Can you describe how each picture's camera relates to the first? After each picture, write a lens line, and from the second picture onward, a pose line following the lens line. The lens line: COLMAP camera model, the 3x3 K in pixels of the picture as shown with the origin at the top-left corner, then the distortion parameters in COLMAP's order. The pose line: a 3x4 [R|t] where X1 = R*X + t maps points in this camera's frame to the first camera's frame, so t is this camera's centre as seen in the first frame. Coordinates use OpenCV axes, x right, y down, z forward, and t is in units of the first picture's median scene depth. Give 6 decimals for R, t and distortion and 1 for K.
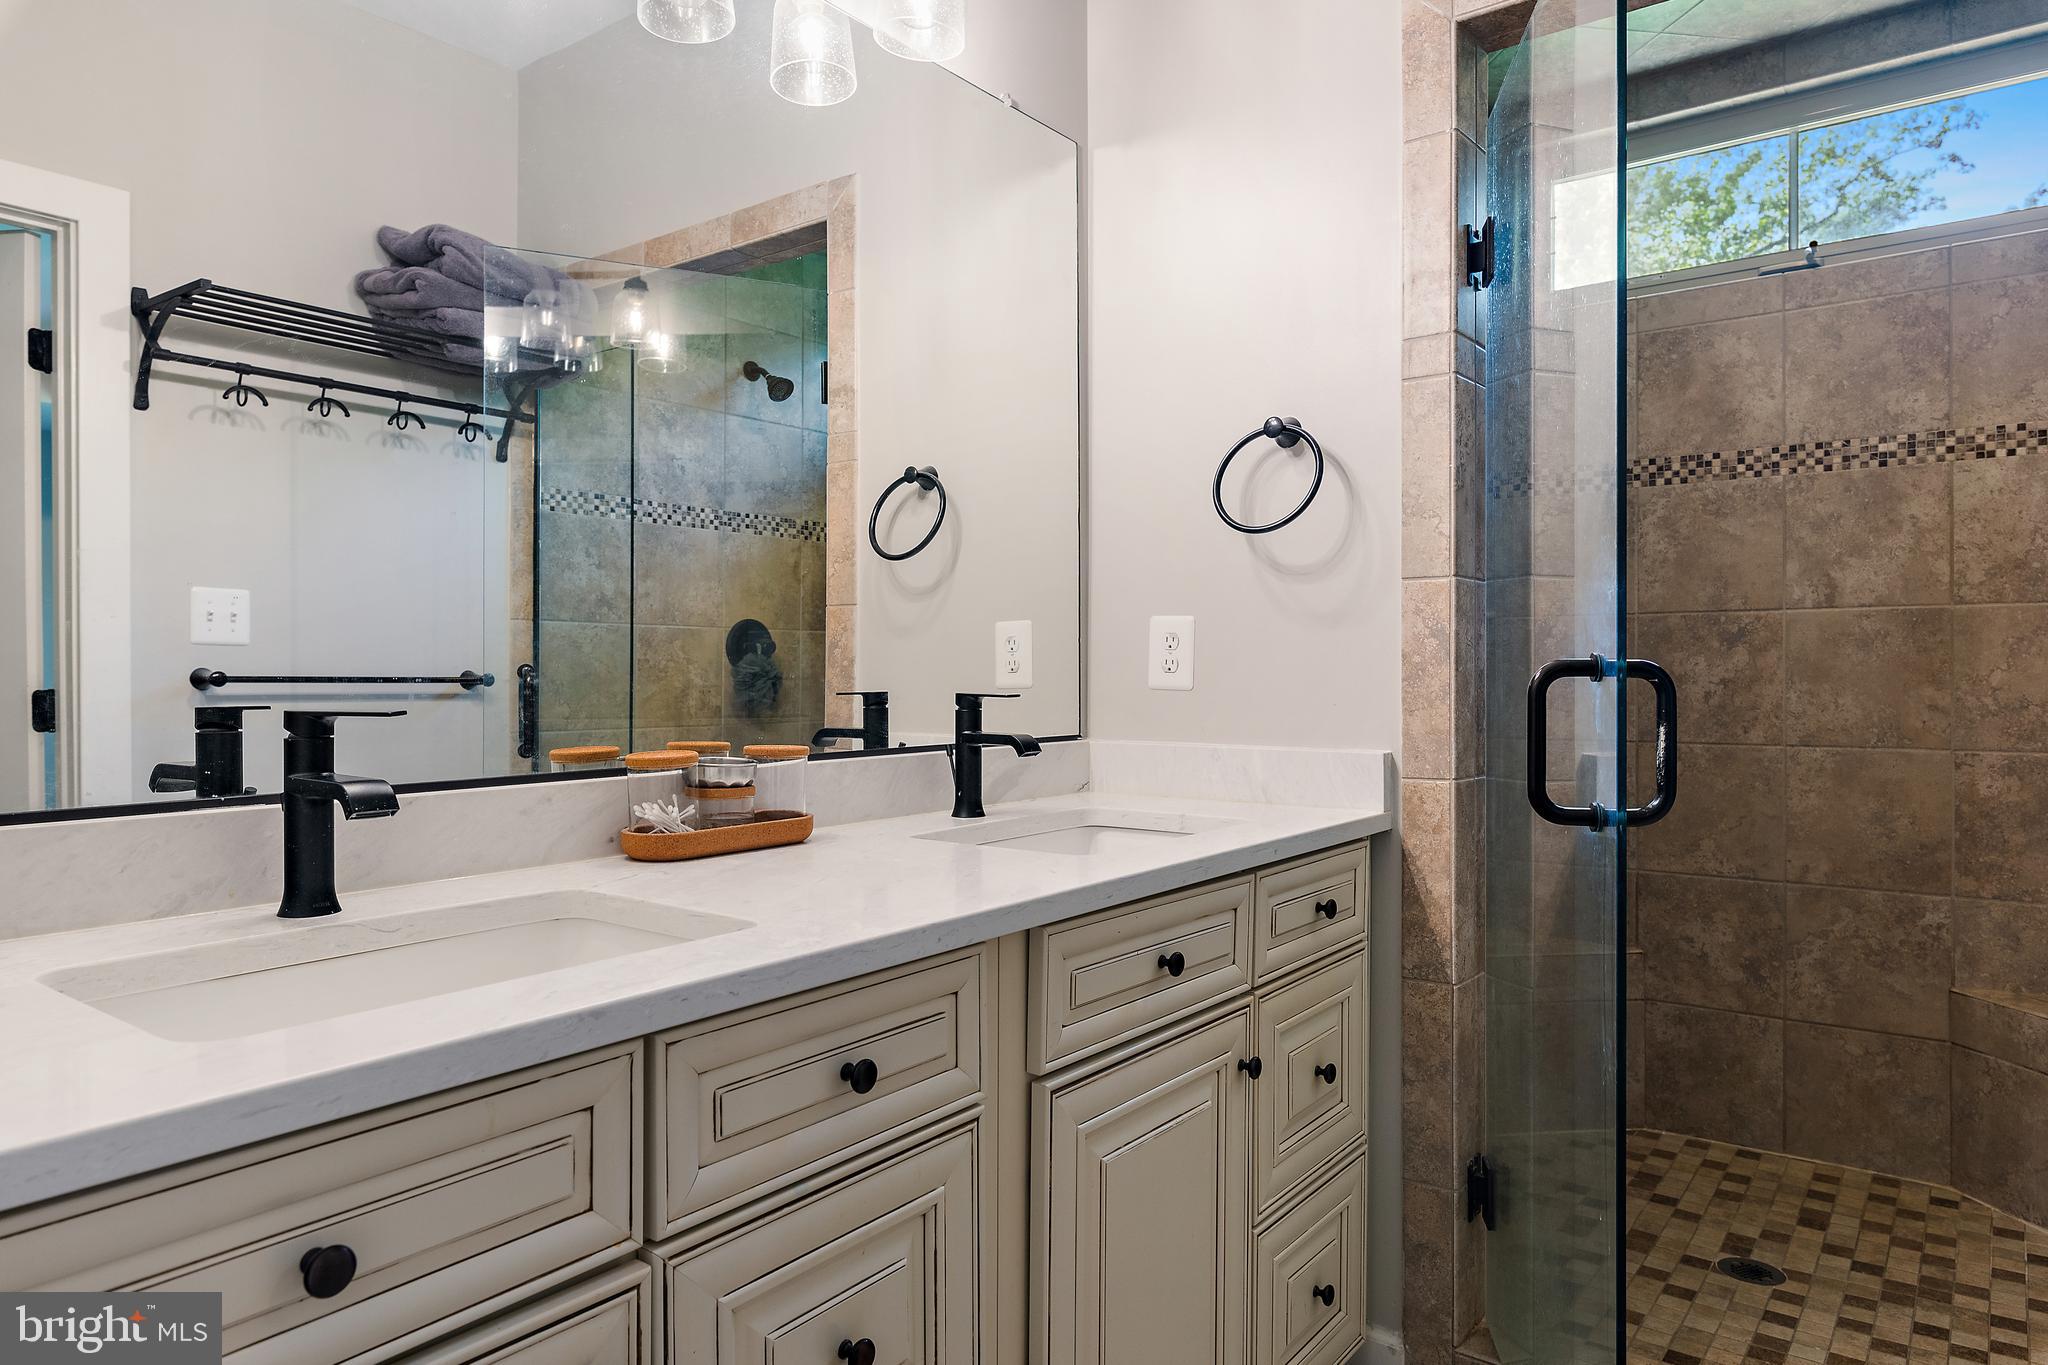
lens RADIAL K [[1276.7, 0, 1027.2], [0, 1276.7, 679.1], [0, 0, 1]] dist [0.000265, -0.001415]
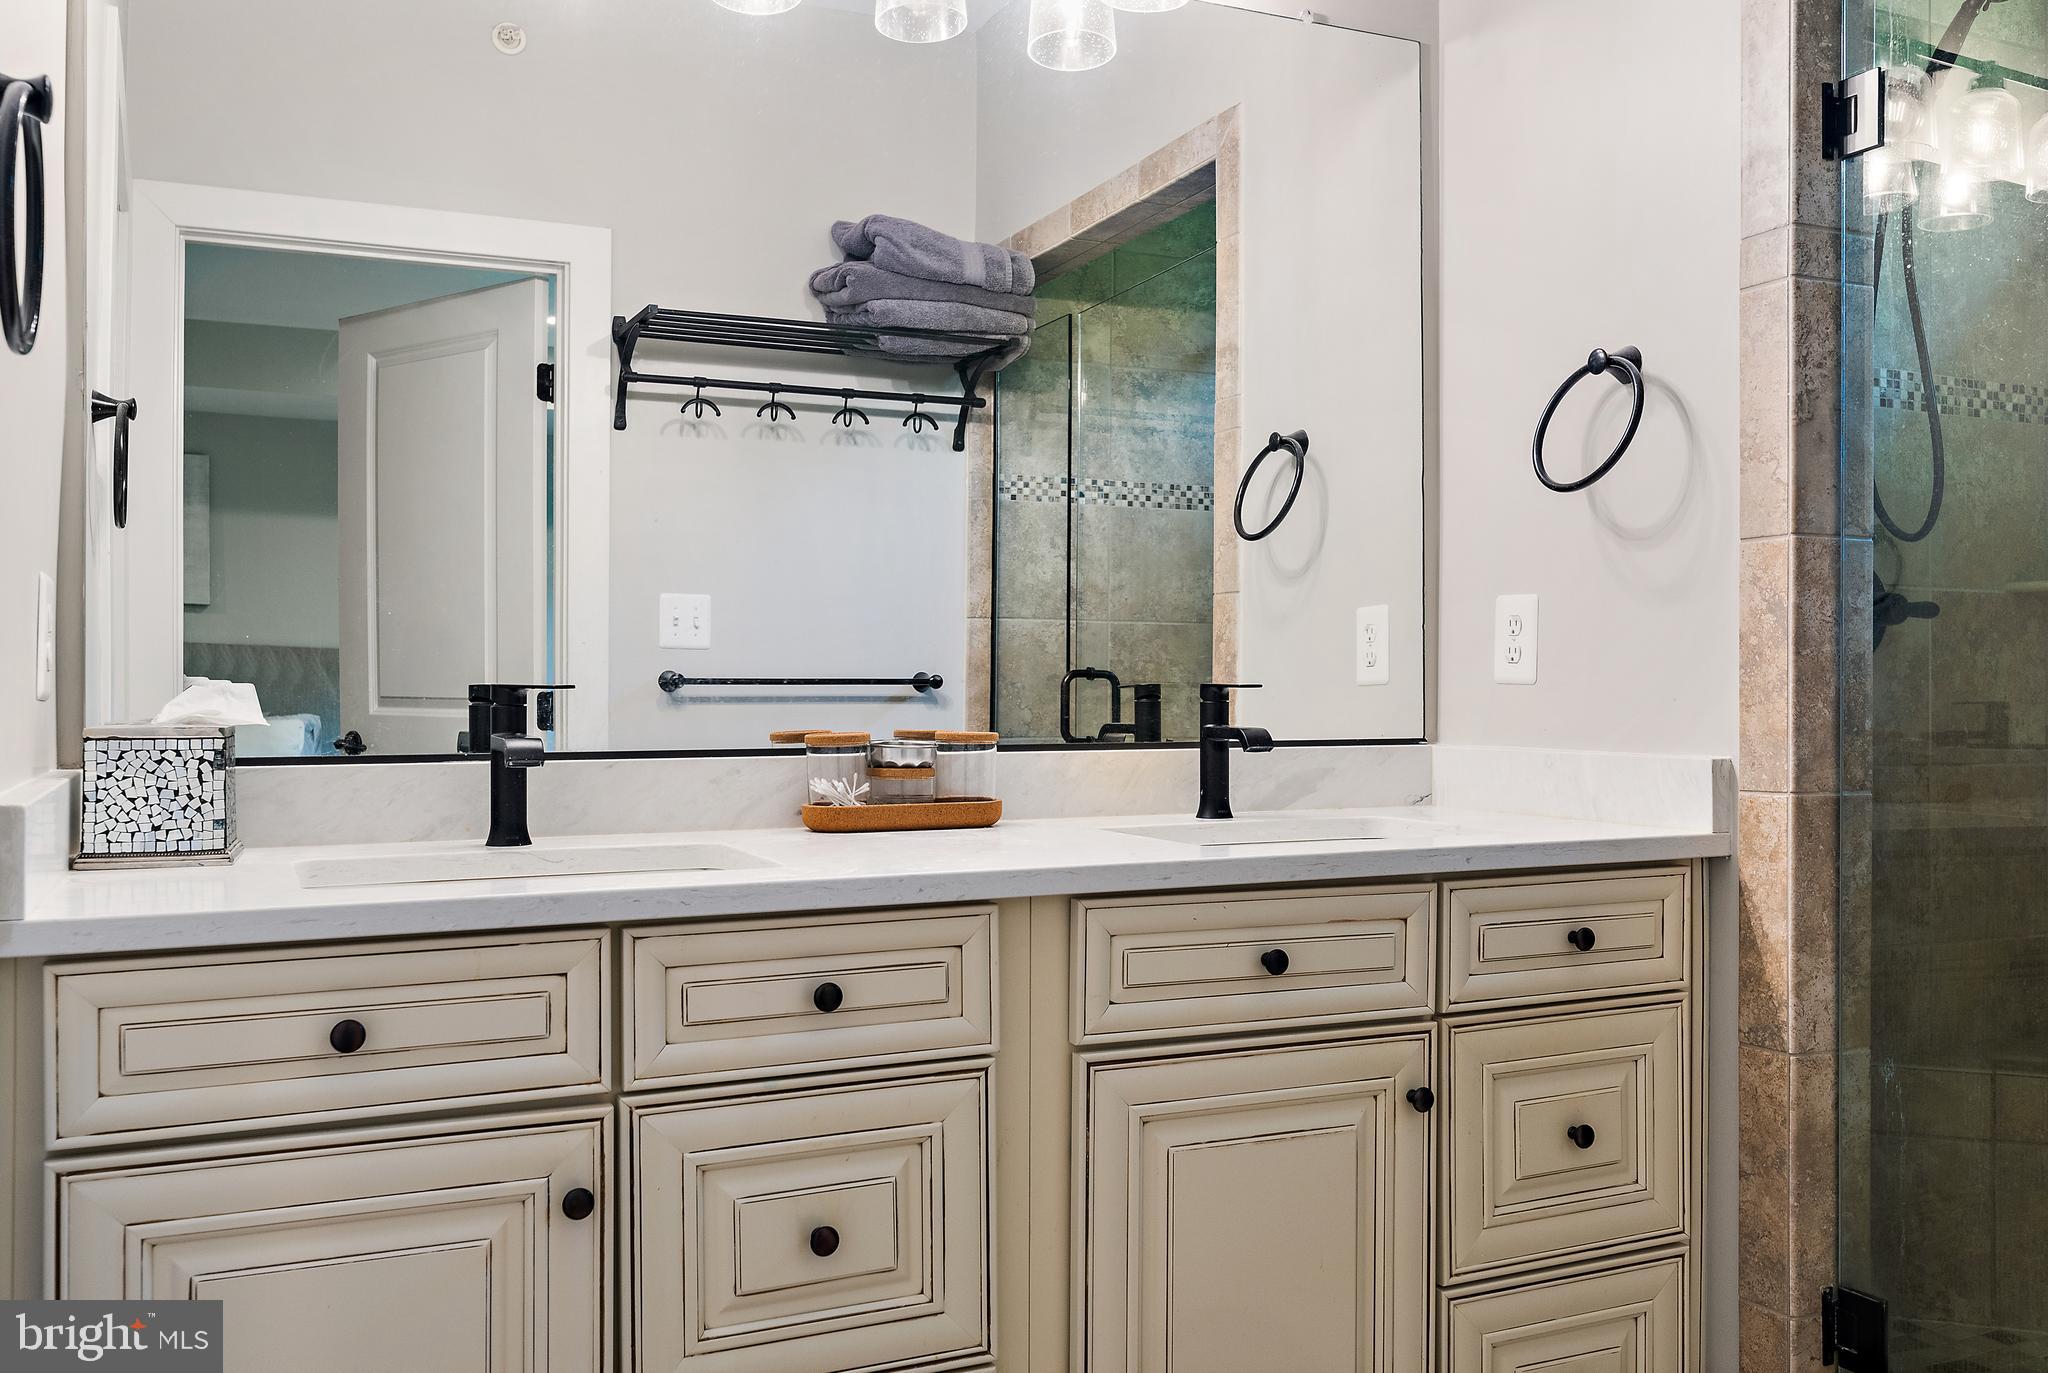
lens RADIAL K [[1715.7, 0, 1022.9], [0, 1715.7, 684.8], [0, 0, 1]] dist [0.009244, -0.012016]
pose [[0.878448, -0.001142, -0.477837, 0.393750], [-0.003121, 0.999962, -0.008126, 0.020614], [0.477828, 0.008630, 0.878411, -0.144039]]
